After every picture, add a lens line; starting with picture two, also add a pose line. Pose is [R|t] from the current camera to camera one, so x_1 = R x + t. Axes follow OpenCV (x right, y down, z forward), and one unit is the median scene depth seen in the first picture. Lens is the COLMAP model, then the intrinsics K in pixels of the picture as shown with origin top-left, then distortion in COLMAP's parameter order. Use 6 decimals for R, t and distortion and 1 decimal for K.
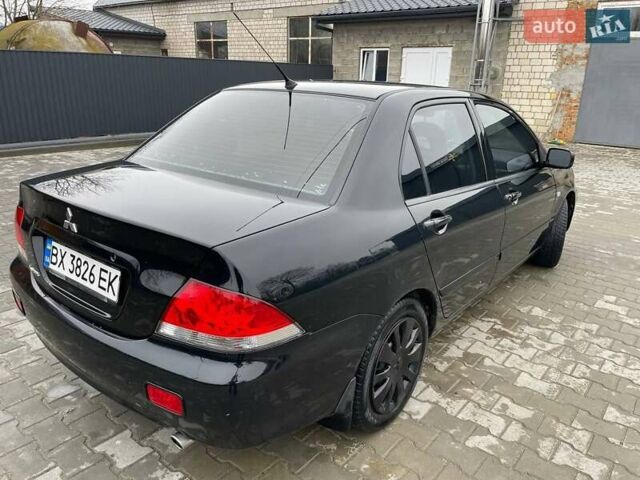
lens RADIAL K [[486.6, 0, 324.6], [0, 486.6, 242.7], [0, 0, 1]] dist [0.089946, -0.119900]
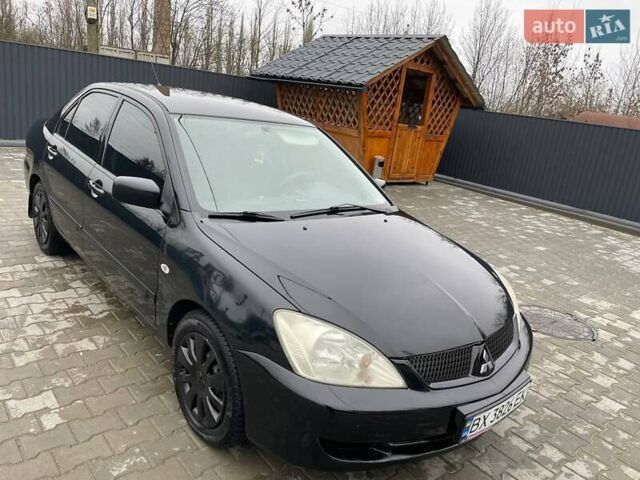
lens RADIAL K [[486.6, 0, 324.6], [0, 486.6, 242.7], [0, 0, 1]] dist [0.089946, -0.119900]
pose [[-0.167578, 0.235323, -0.957361, 1.190475], [-0.447438, 0.847163, 0.286557, -0.459699], [0.878474, 0.476380, -0.036674, 1.365627]]
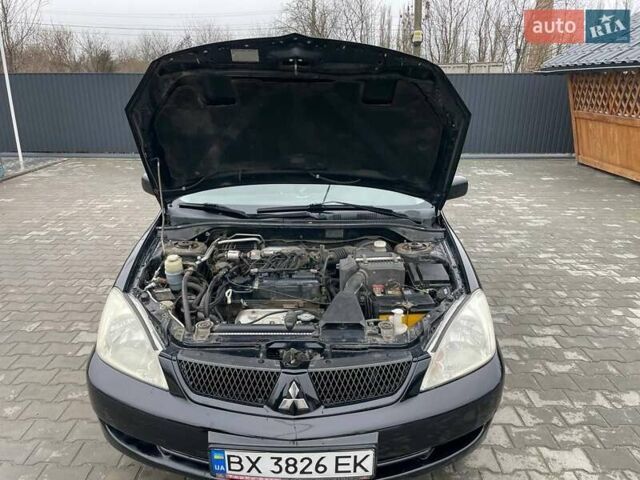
lens RADIAL K [[486.6, 0, 324.6], [0, 486.6, 242.7], [0, 0, 1]] dist [0.089946, -0.119900]
pose [[-0.785447, 0.168566, -0.595532, 0.818447], [-0.219870, 0.823445, 0.523063, -0.642037], [0.578559, 0.541778, -0.609710, 1.848377]]
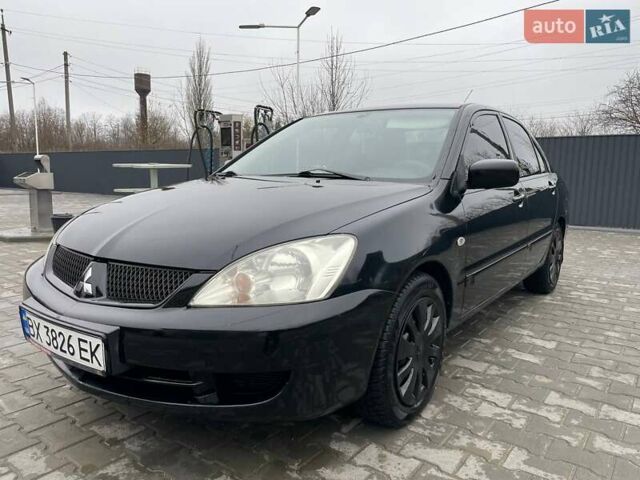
lens RADIAL K [[486.6, 0, 324.6], [0, 486.6, 242.7], [0, 0, 1]] dist [0.089946, -0.119900]
pose [[-0.997796, -0.037857, -0.054491, 0.345031], [-0.058409, 0.890771, 0.450683, -0.521063], [0.031477, 0.452872, -0.891020, 2.060526]]
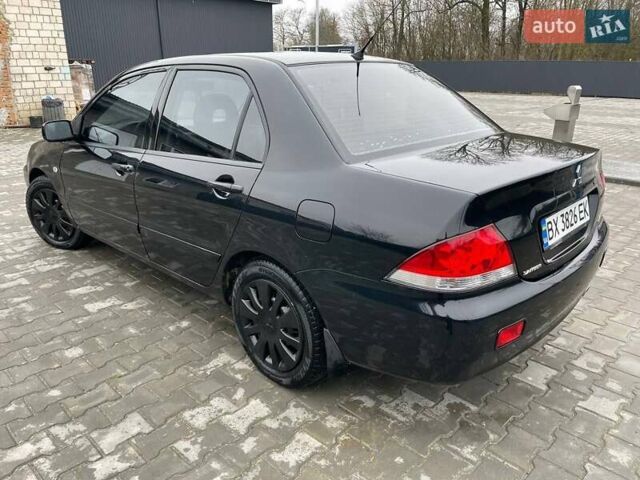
lens RADIAL K [[486.6, 0, 324.6], [0, 486.6, 242.7], [0, 0, 1]] dist [0.089946, -0.119900]
pose [[0.093677, -0.360446, 0.928064, -0.895196], [0.319763, 0.893670, 0.314811, -0.240905], [-0.942855, 0.267270, 0.198974, 0.730167]]
